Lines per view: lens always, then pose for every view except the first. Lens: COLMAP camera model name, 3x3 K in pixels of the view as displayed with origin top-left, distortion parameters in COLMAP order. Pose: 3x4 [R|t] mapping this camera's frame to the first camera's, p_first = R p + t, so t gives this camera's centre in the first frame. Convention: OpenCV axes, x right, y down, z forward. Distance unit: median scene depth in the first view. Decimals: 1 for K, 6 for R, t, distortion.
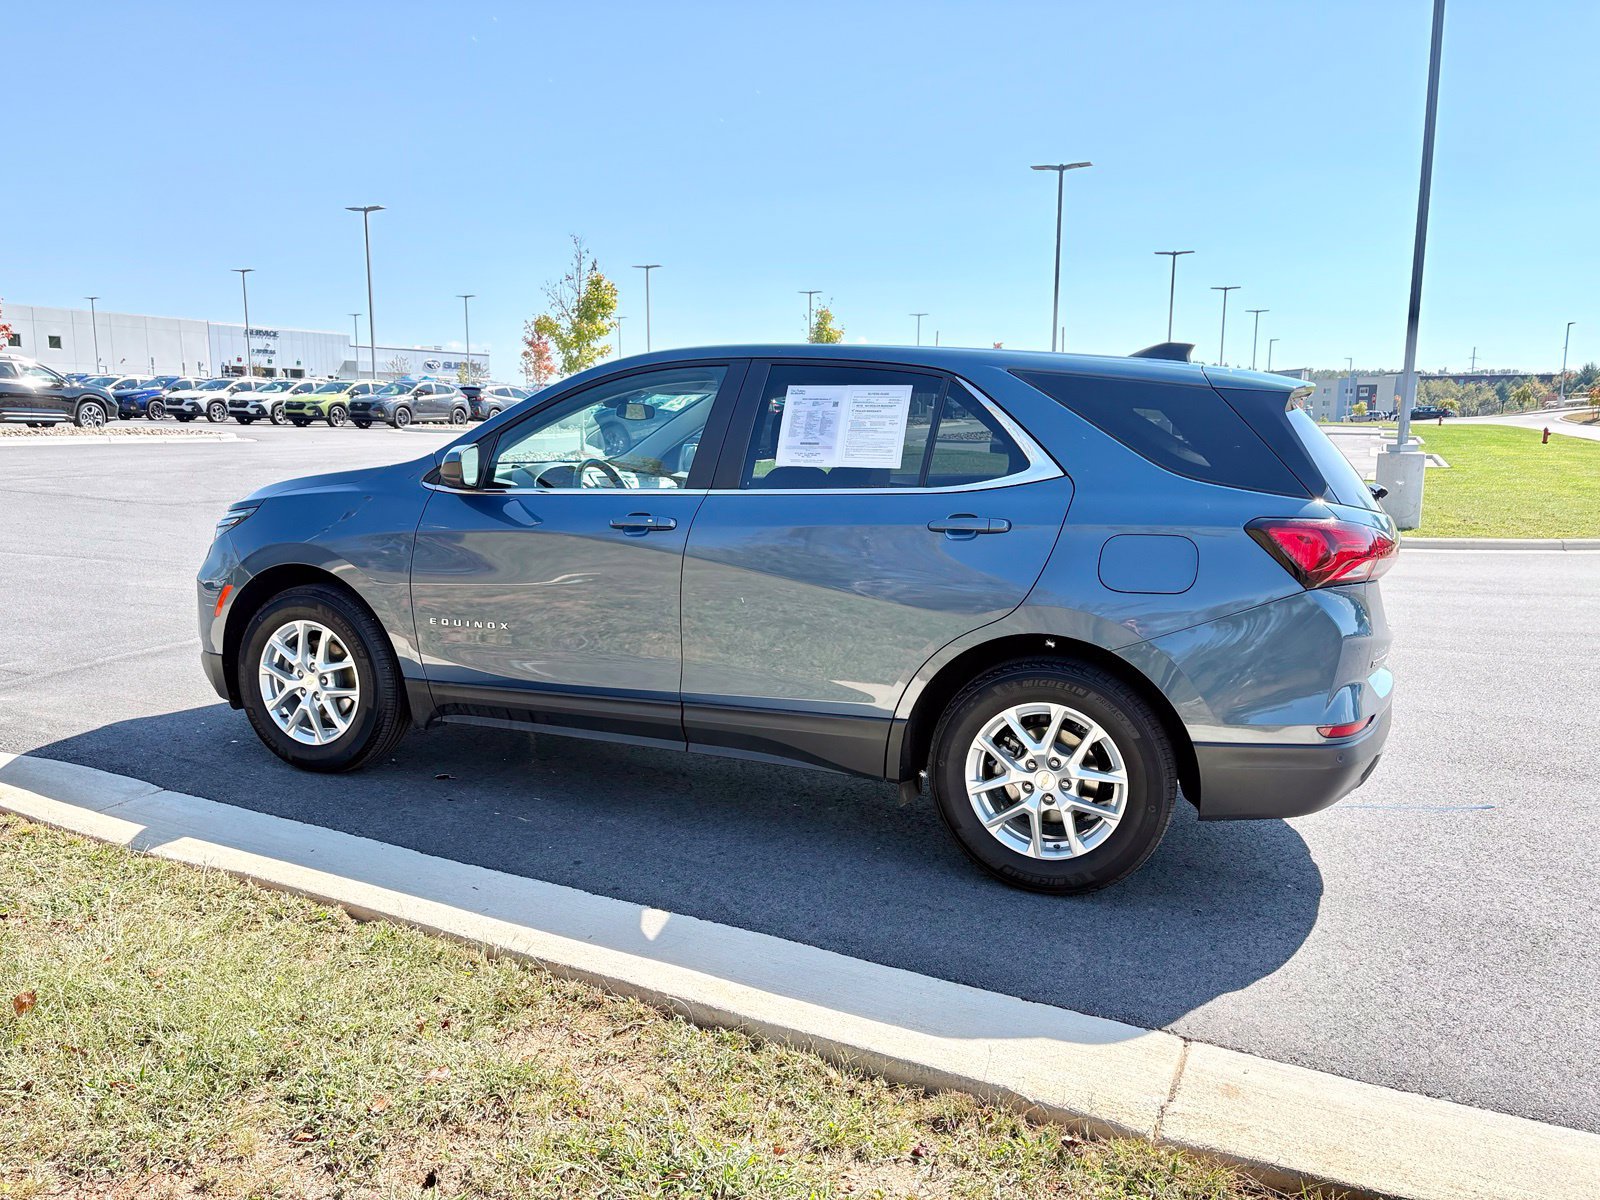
lens RADIAL K [[1214.9, 0, 805.3], [0, 1214.9, 590.9], [0, 0, 1]] dist [0.036795, -0.033449]
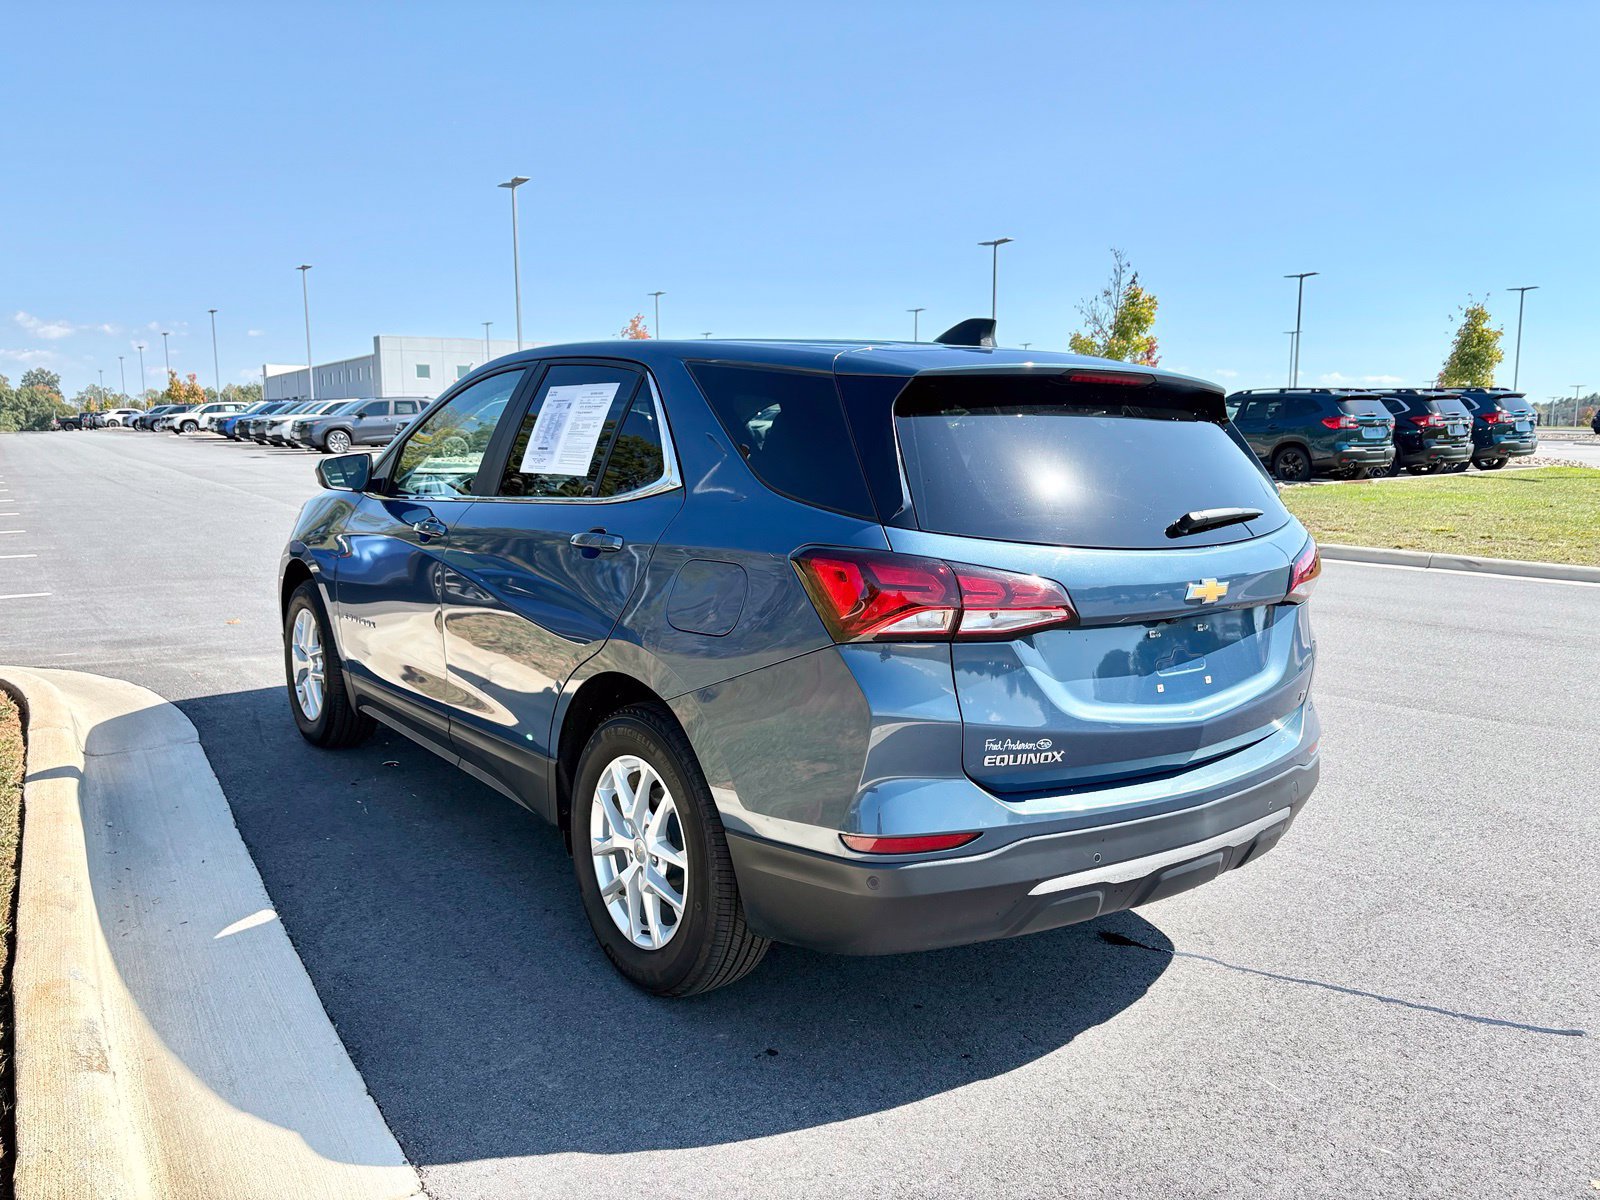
lens RADIAL K [[1214.9, 0, 809.1], [0, 1214.9, 602.0], [0, 0, 1]] dist [0.036795, -0.033449]
pose [[0.860186, 0.060965, -0.506323, 0.165747], [-0.066096, 0.997782, 0.007851, -0.006627], [0.505679, 0.026712, 0.862308, 0.078337]]
